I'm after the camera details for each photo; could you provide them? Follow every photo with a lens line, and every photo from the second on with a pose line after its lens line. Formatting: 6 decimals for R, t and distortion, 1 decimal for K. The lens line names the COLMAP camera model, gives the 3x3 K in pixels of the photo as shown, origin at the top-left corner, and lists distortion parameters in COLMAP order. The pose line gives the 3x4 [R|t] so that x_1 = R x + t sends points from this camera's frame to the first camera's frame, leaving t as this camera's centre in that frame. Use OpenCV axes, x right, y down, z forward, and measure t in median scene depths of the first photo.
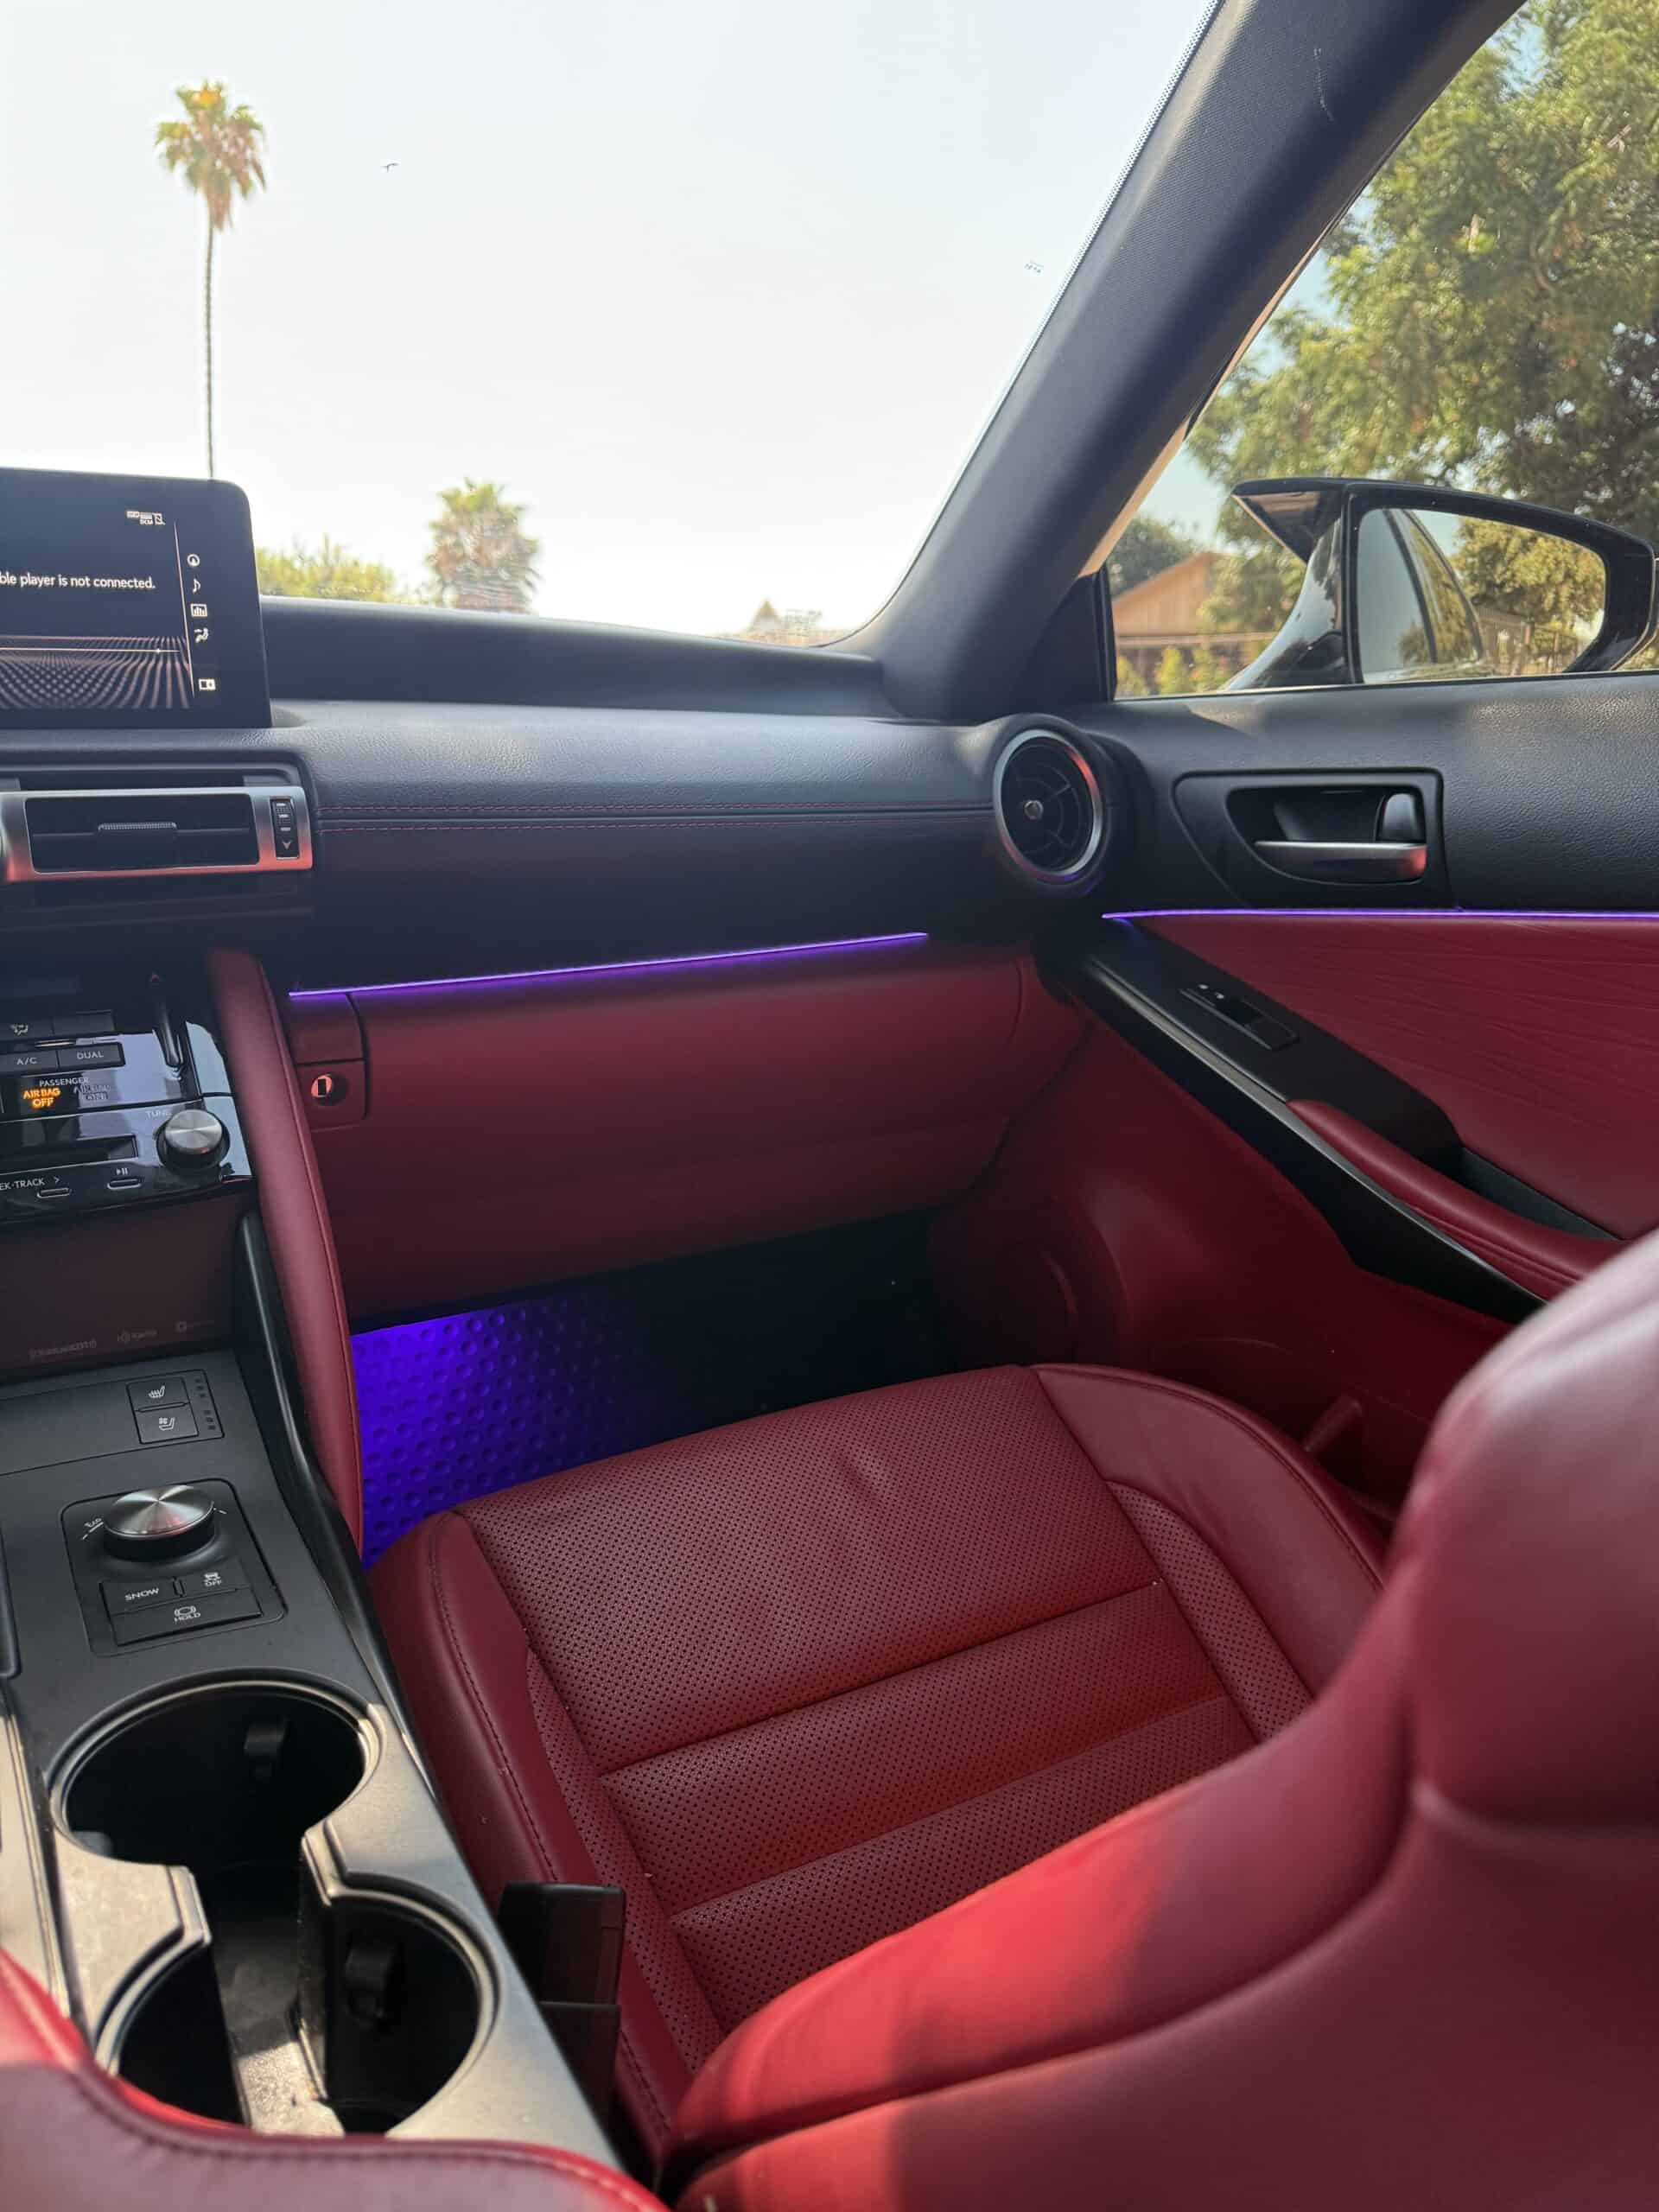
lens RADIAL K [[1566.5, 0, 829.5], [0, 1566.5, 1106.0], [0, 0, 1]] dist [0.003216, -0.011219]
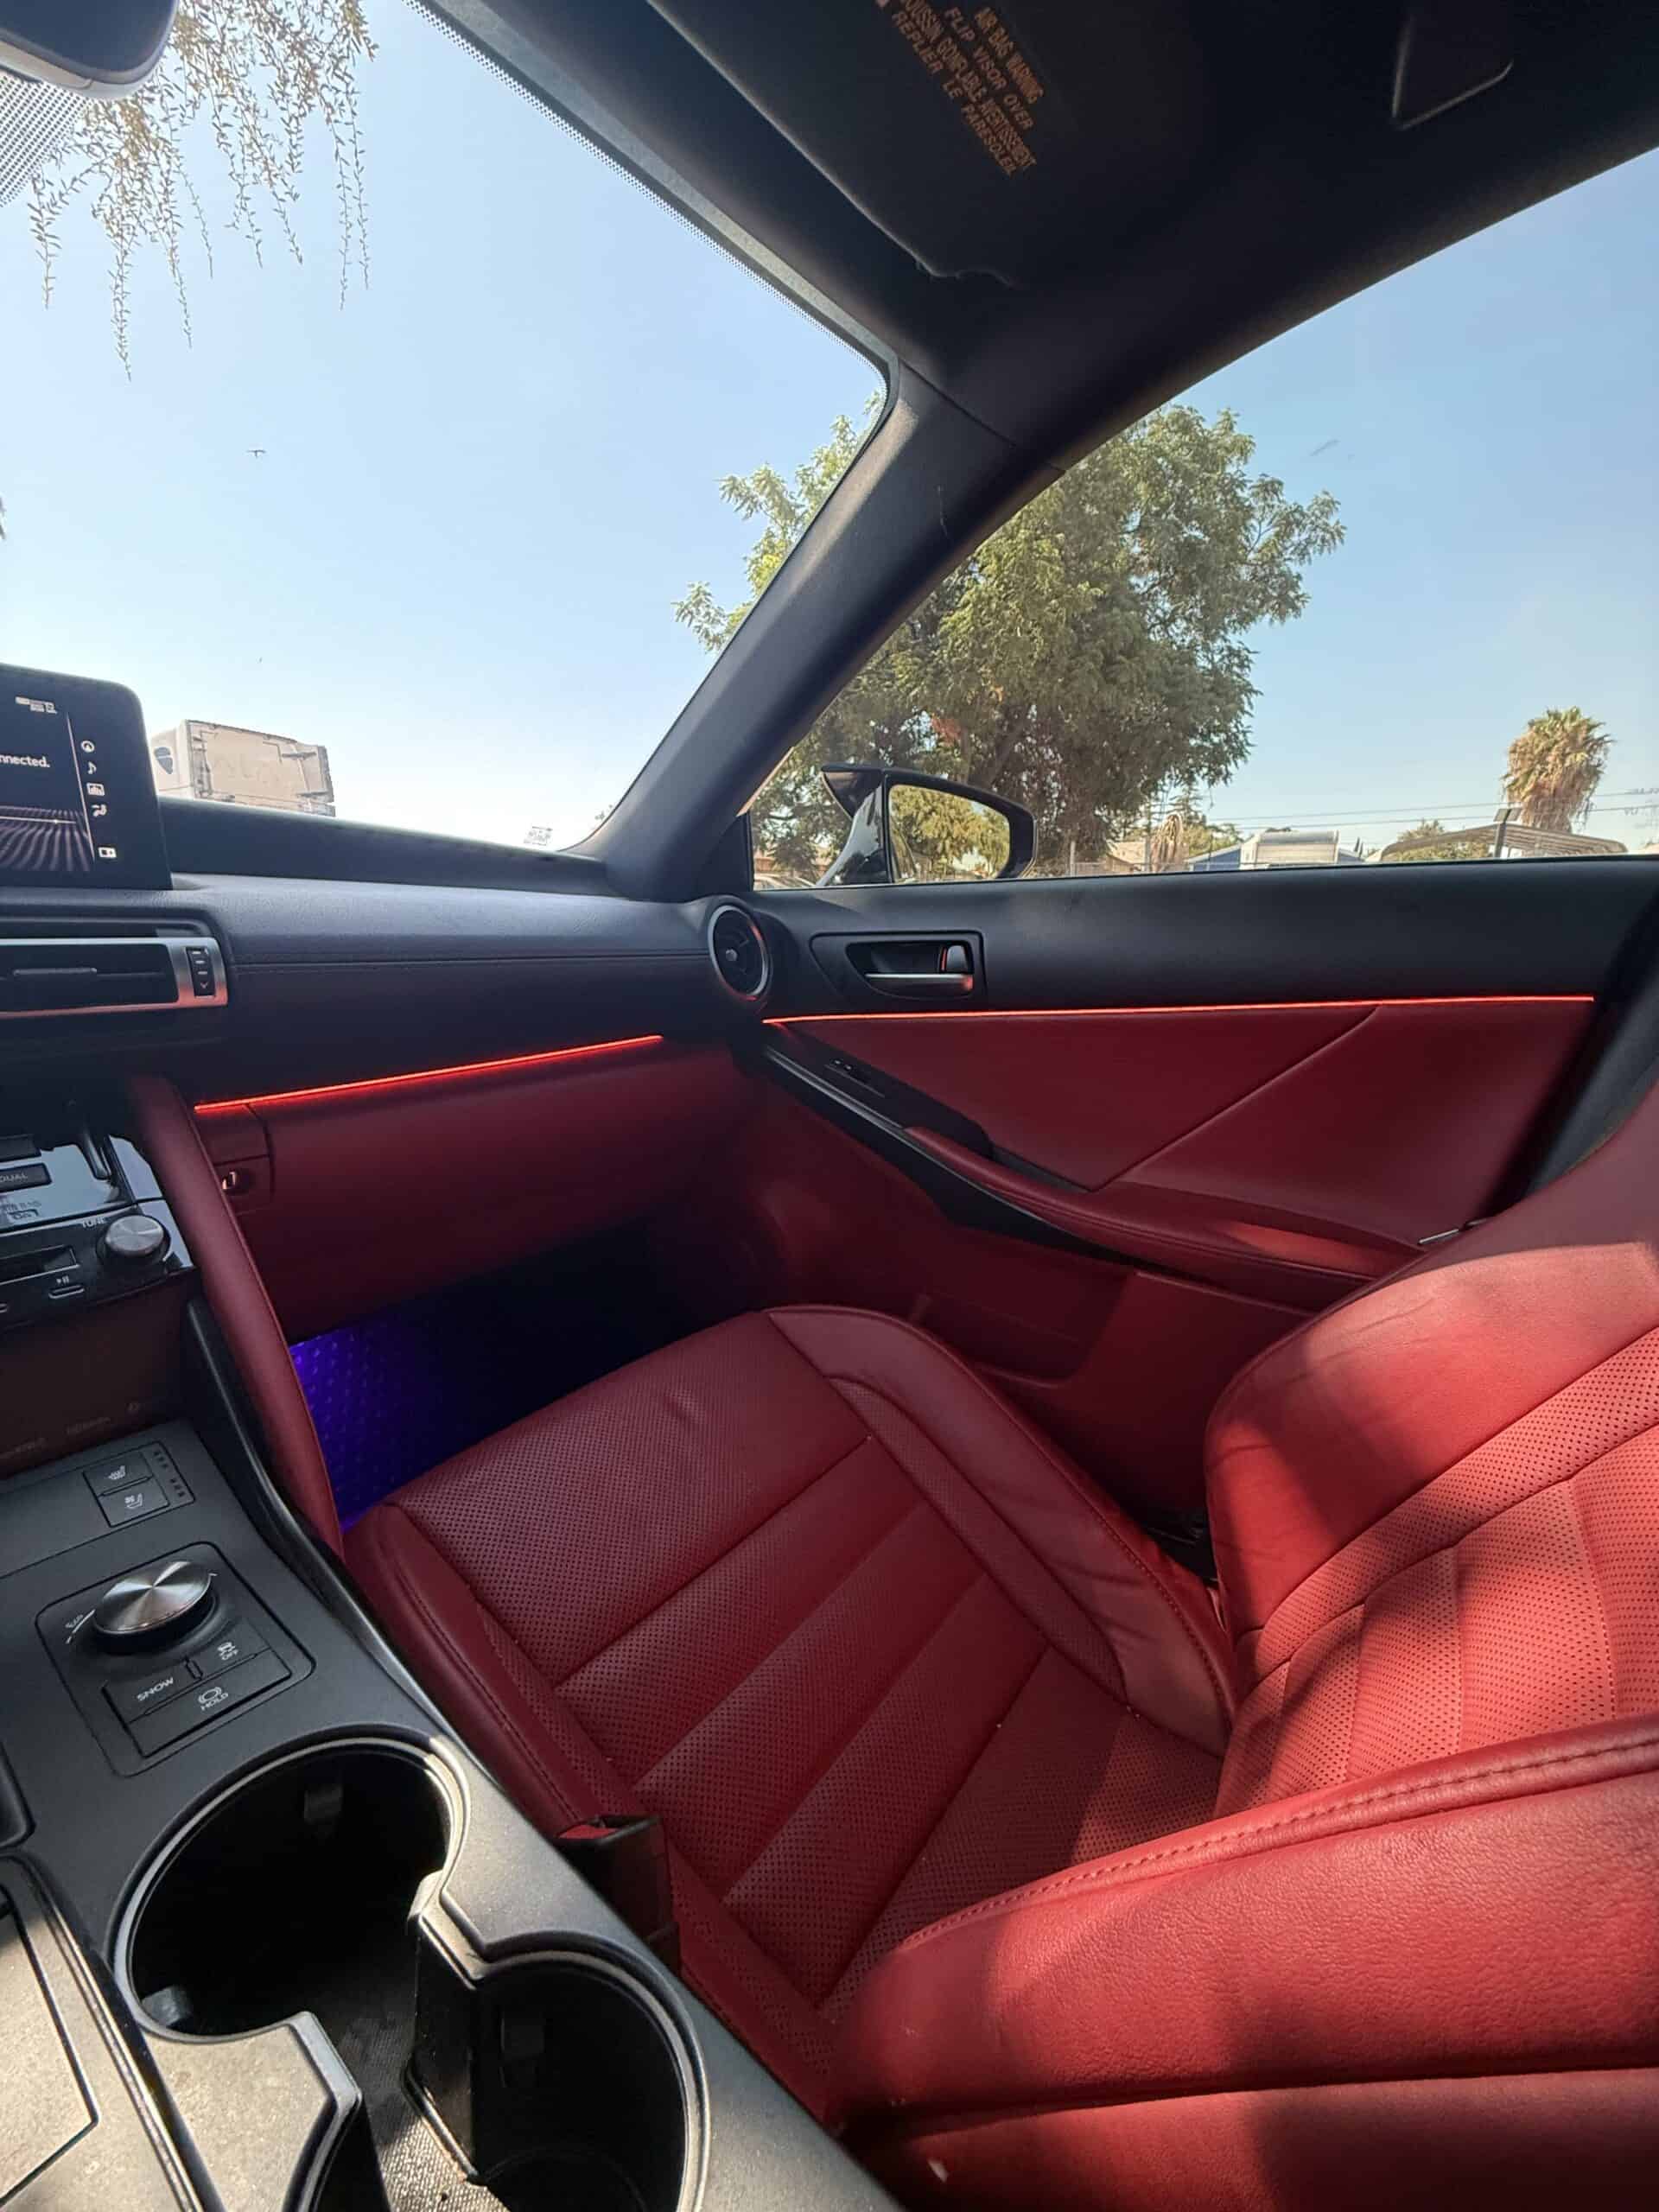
lens RADIAL K [[873.7, 0, 829.4], [0, 873.7, 1102.6], [0, 0, 1]] dist [-0.006170, 0.003167]
pose [[0.922772, -0.069059, 0.379107, -0.137733], [0.081002, 0.996591, -0.015622, -0.023505], [-0.376736, 0.045124, 0.925221, 0.171496]]
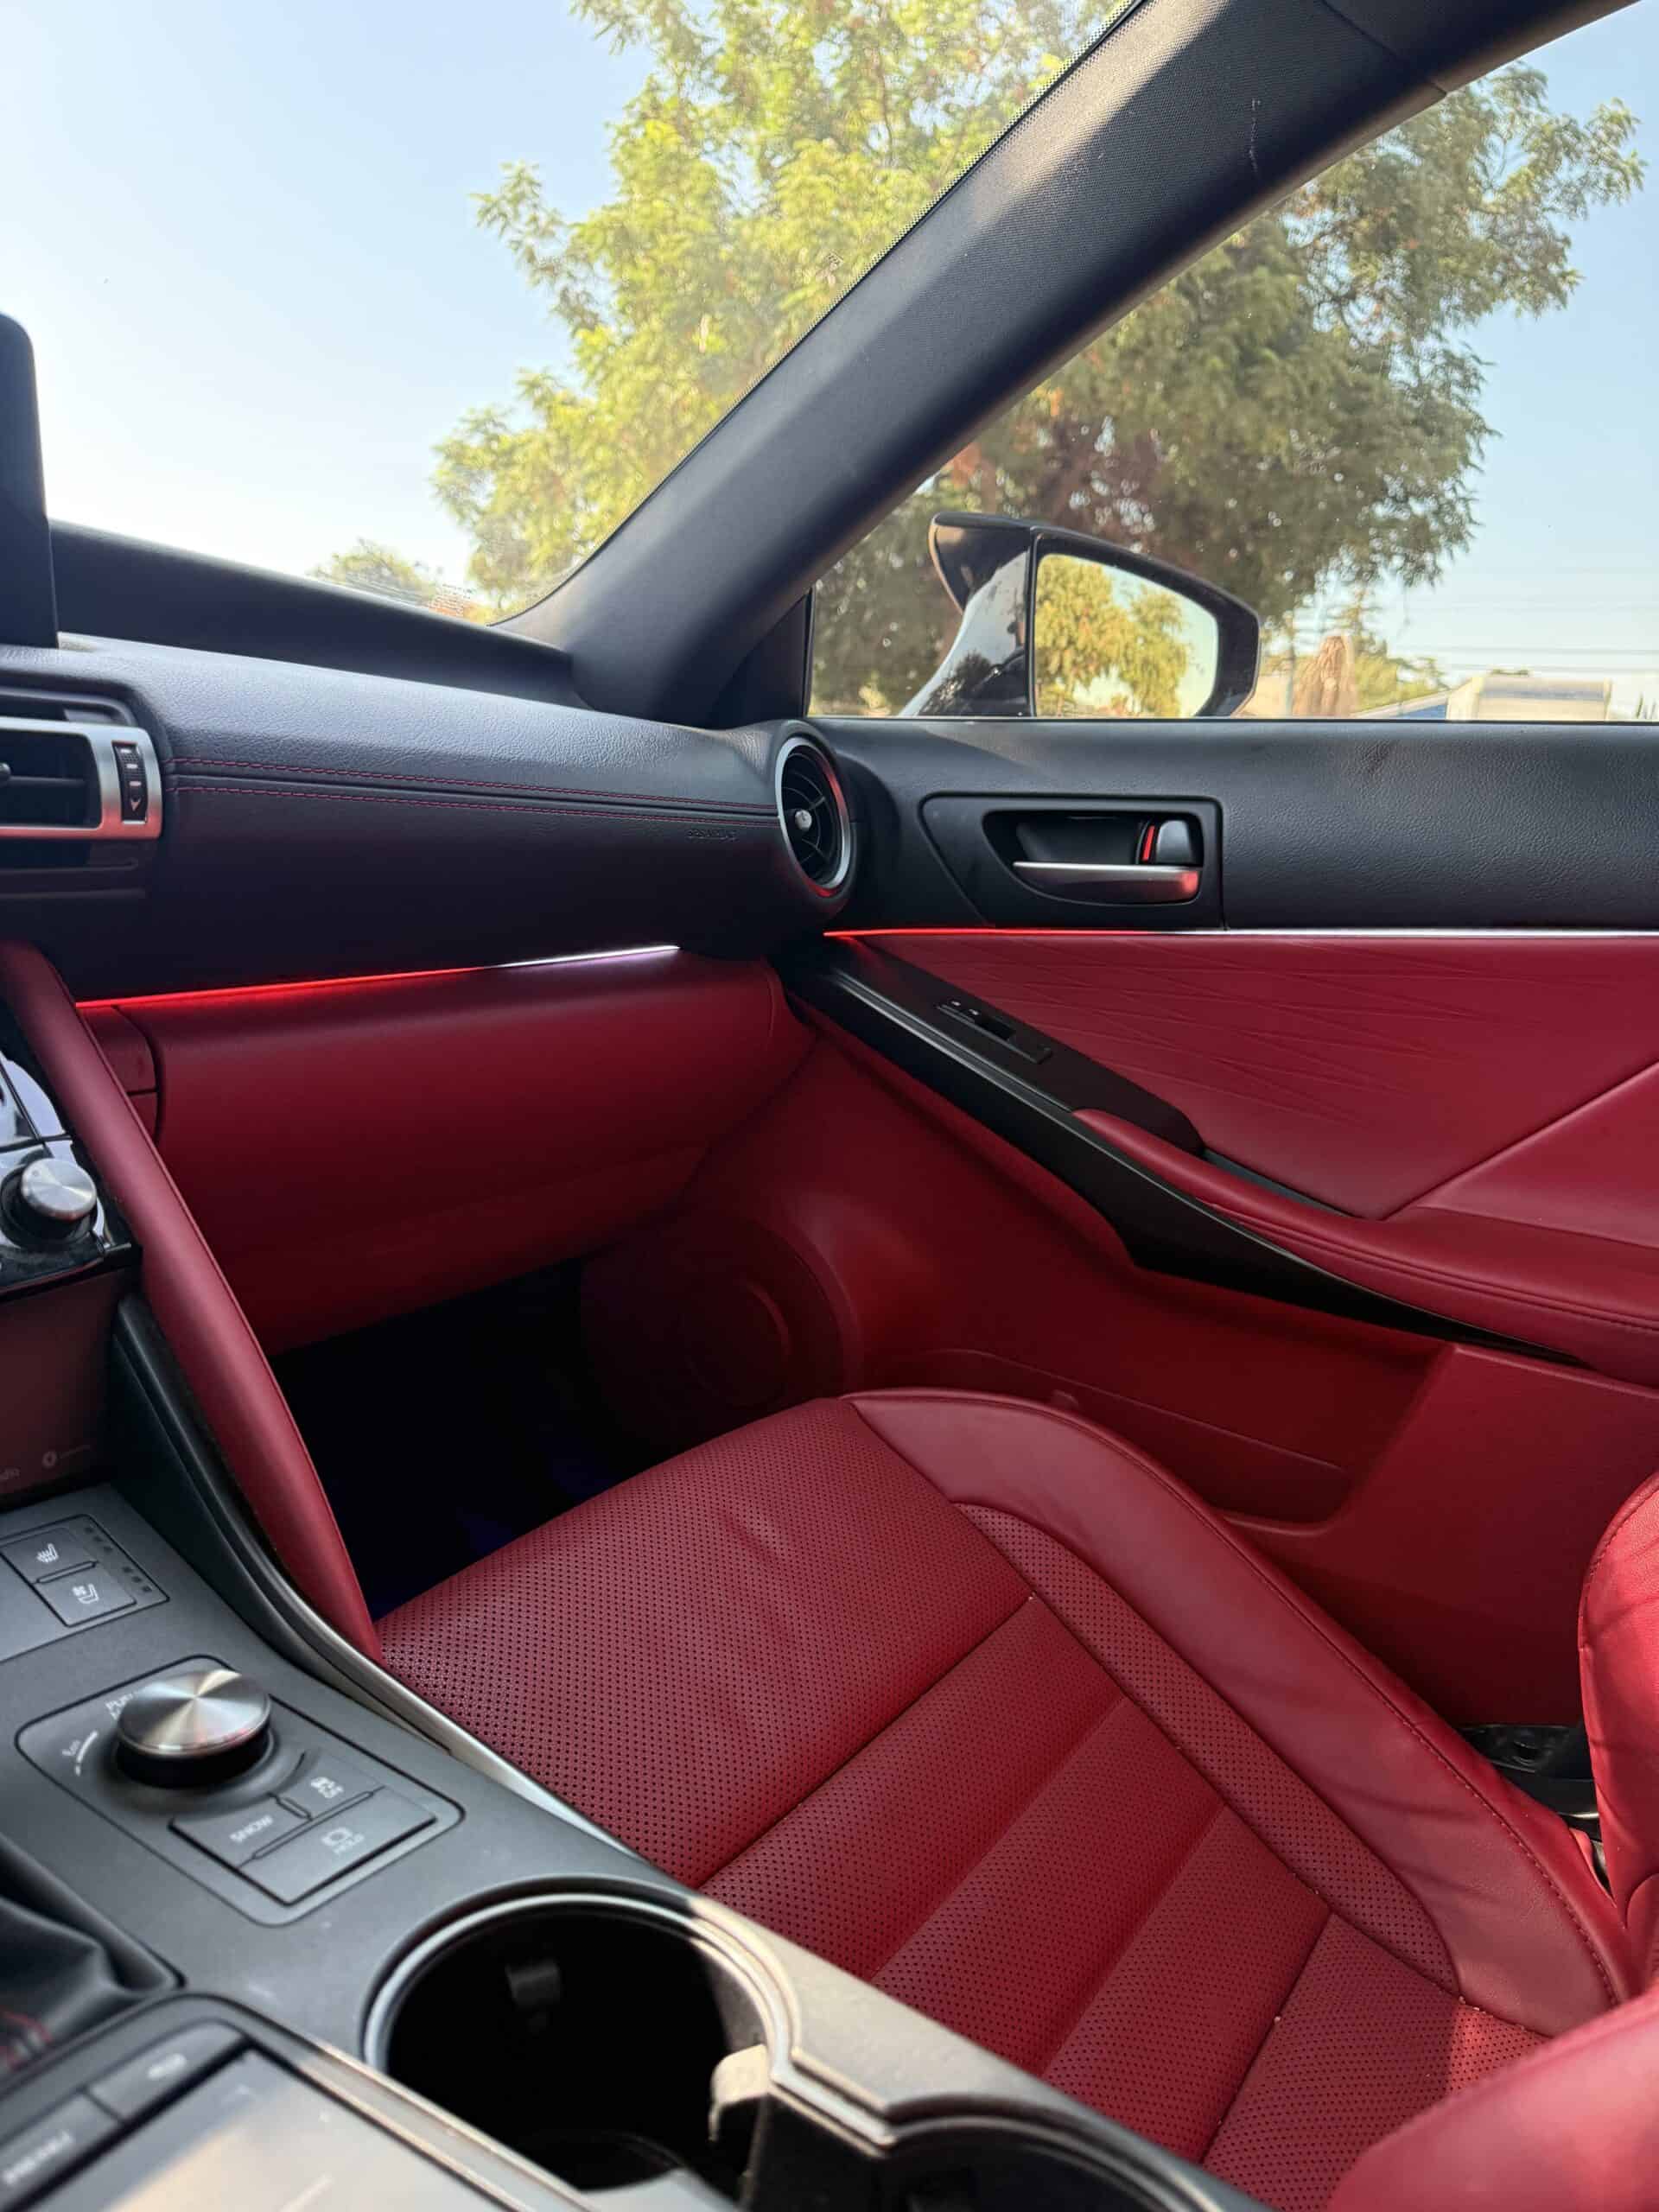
lens RADIAL K [[1566.5, 0, 829.5], [0, 1566.5, 1106.0], [0, 0, 1]] dist [0.003216, -0.011219]
pose [[0.894438, -0.029165, 0.446240, -0.327918], [0.040809, 0.999031, -0.016505, 0.003931], [-0.445326, 0.032973, 0.894761, 0.151875]]
